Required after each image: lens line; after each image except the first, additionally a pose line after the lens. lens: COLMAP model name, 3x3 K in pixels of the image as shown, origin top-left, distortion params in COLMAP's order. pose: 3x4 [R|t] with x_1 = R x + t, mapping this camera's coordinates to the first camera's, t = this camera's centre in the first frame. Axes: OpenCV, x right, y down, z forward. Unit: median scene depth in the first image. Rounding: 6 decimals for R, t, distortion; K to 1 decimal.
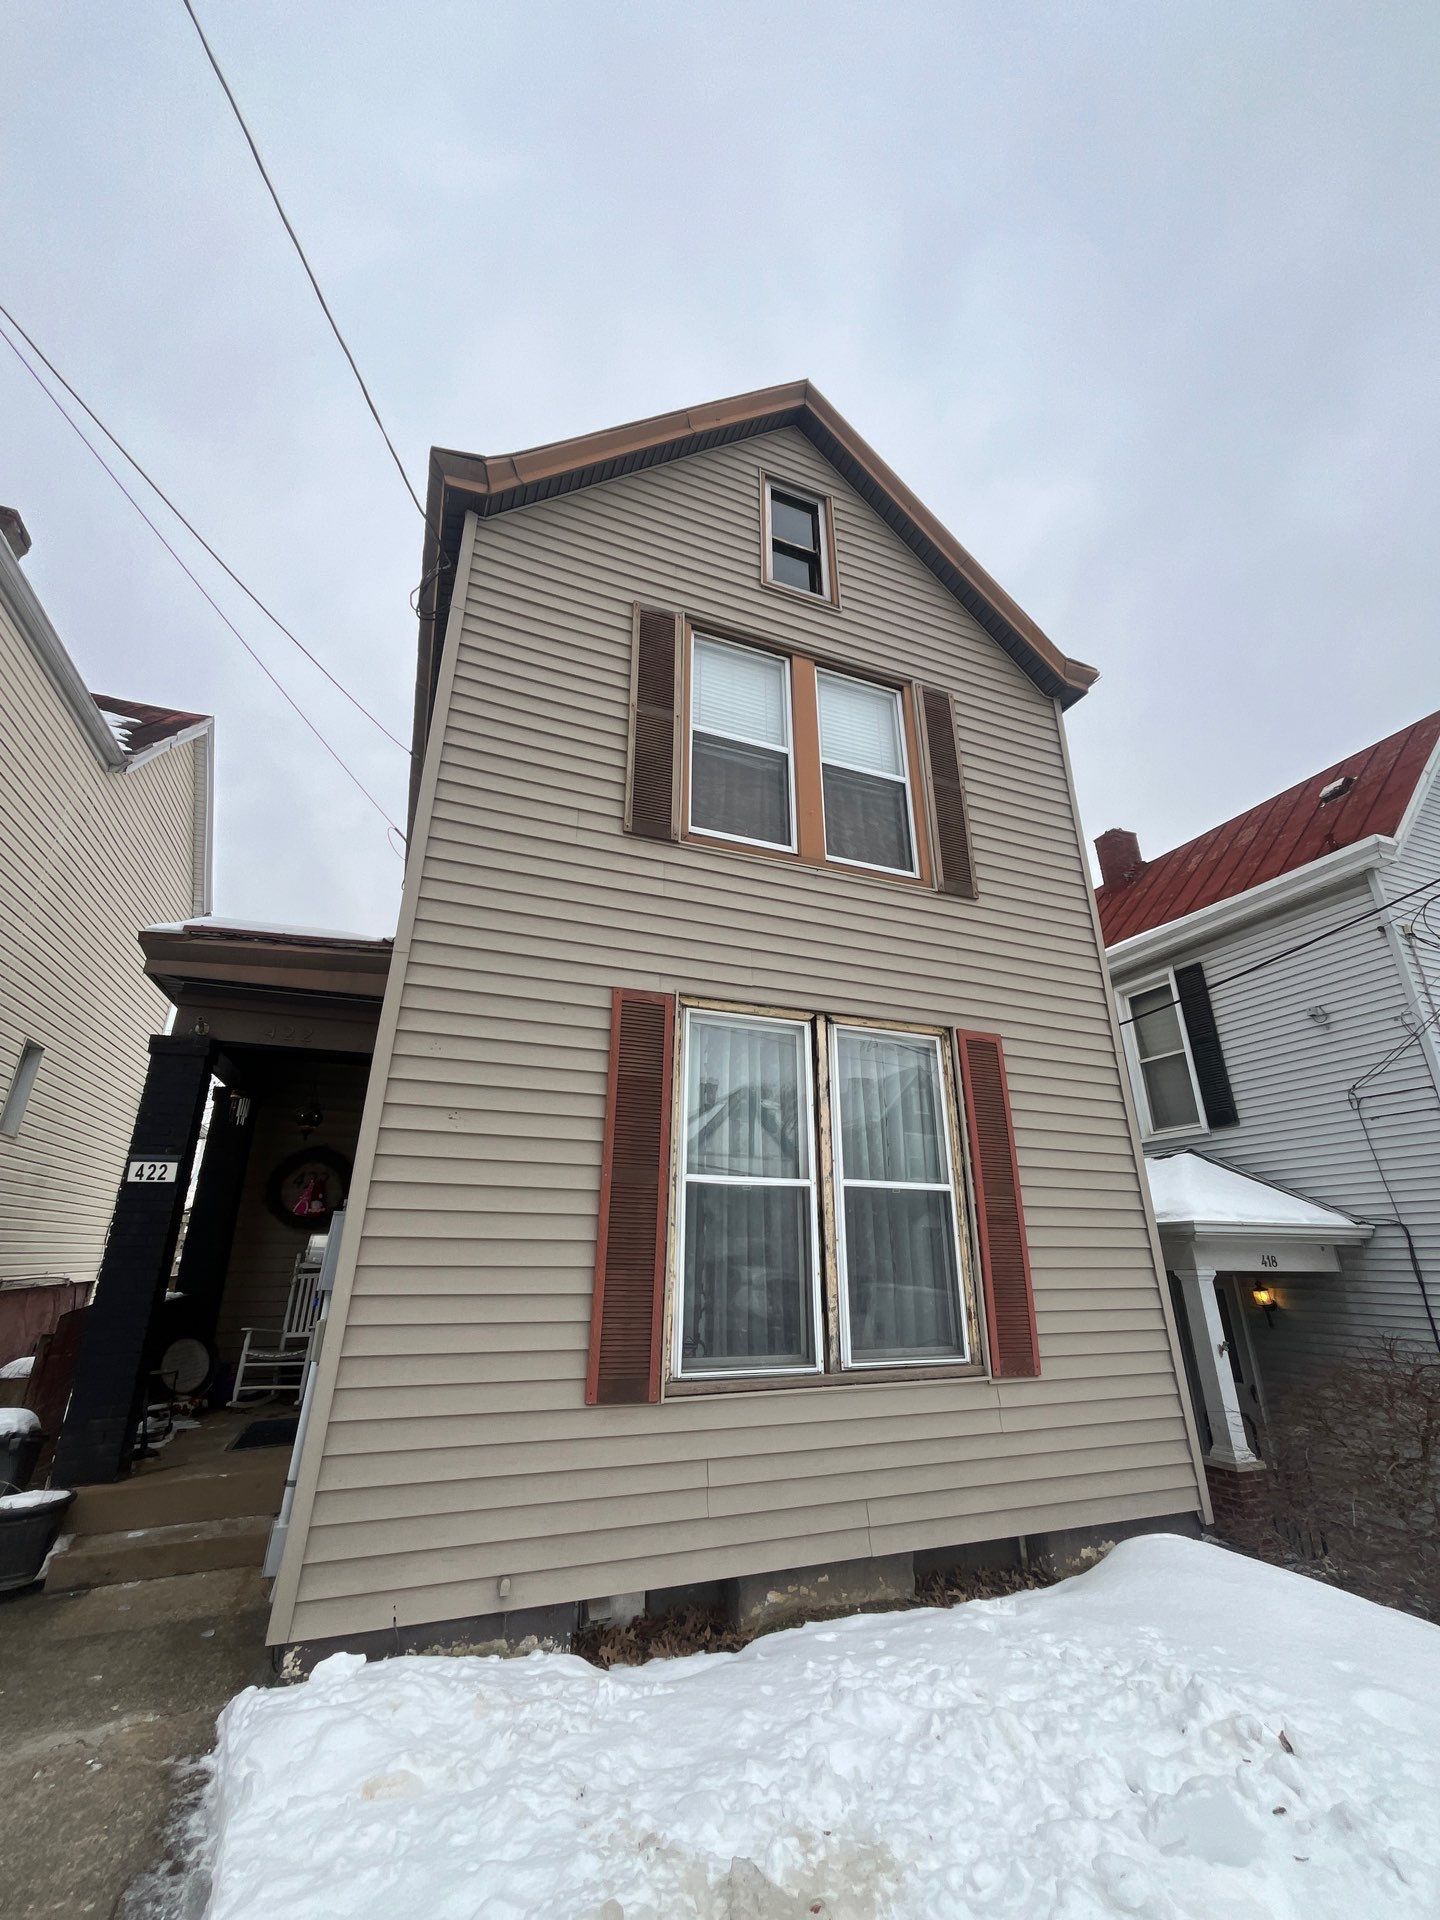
lens RADIAL K [[781.1, 0, 703.1], [0, 781.1, 963.1], [0, 0, 1]] dist [-0.002006, 0.000461]
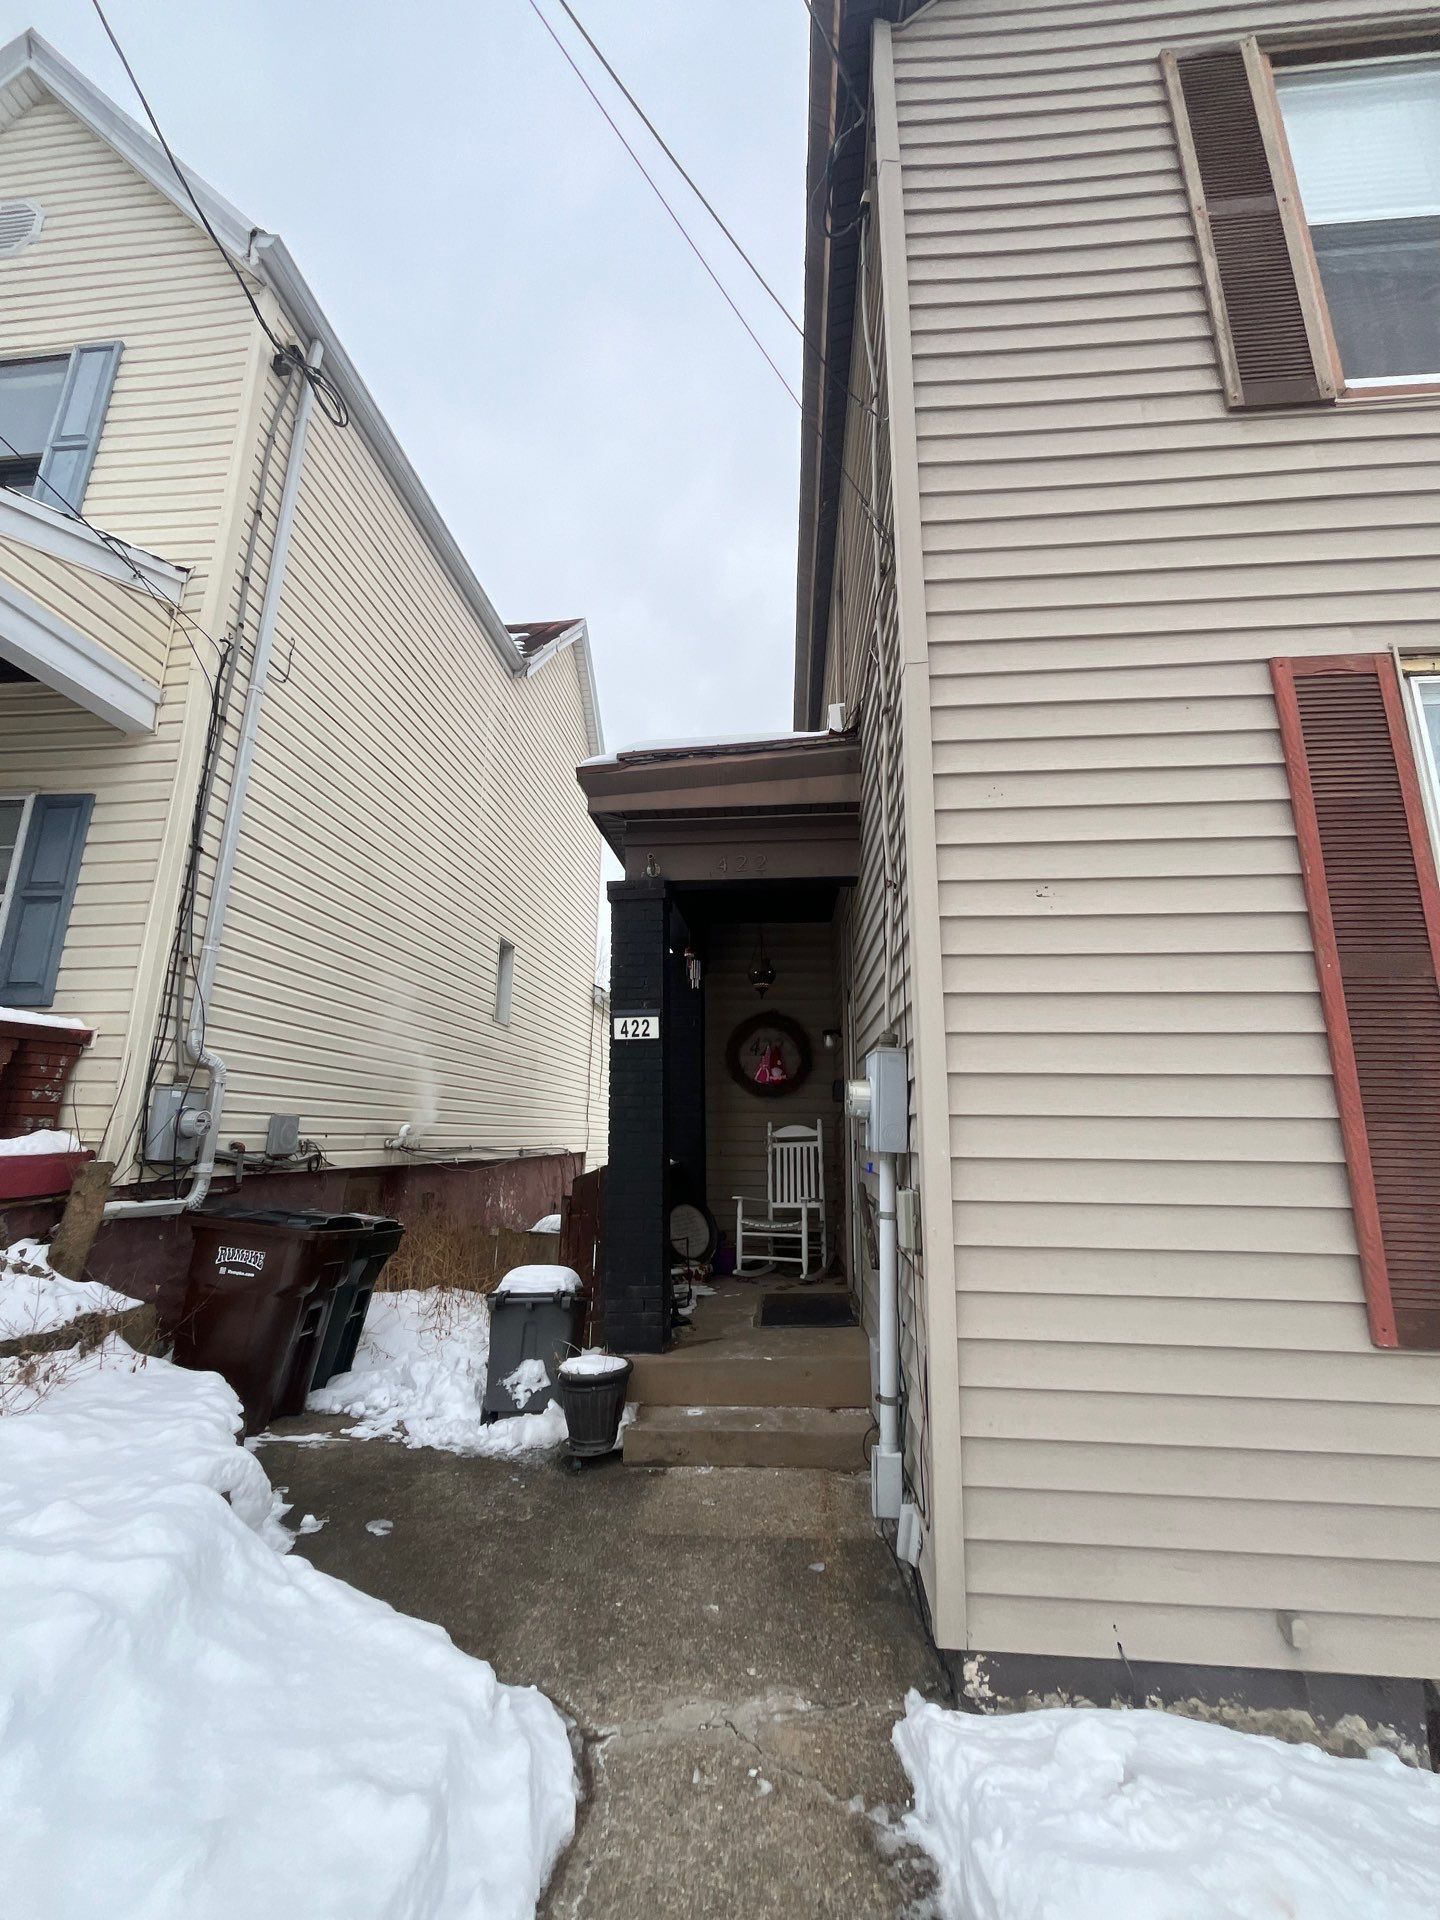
lens RADIAL K [[781.1, 0, 703.1], [0, 781.1, 963.1], [0, 0, 1]] dist [-0.002006, 0.000461]
pose [[0.891563, -0.097164, -0.442351, -0.241991], [0.157691, 0.982198, 0.102084, 0.119279], [0.424558, -0.160770, 0.891013, 0.254656]]
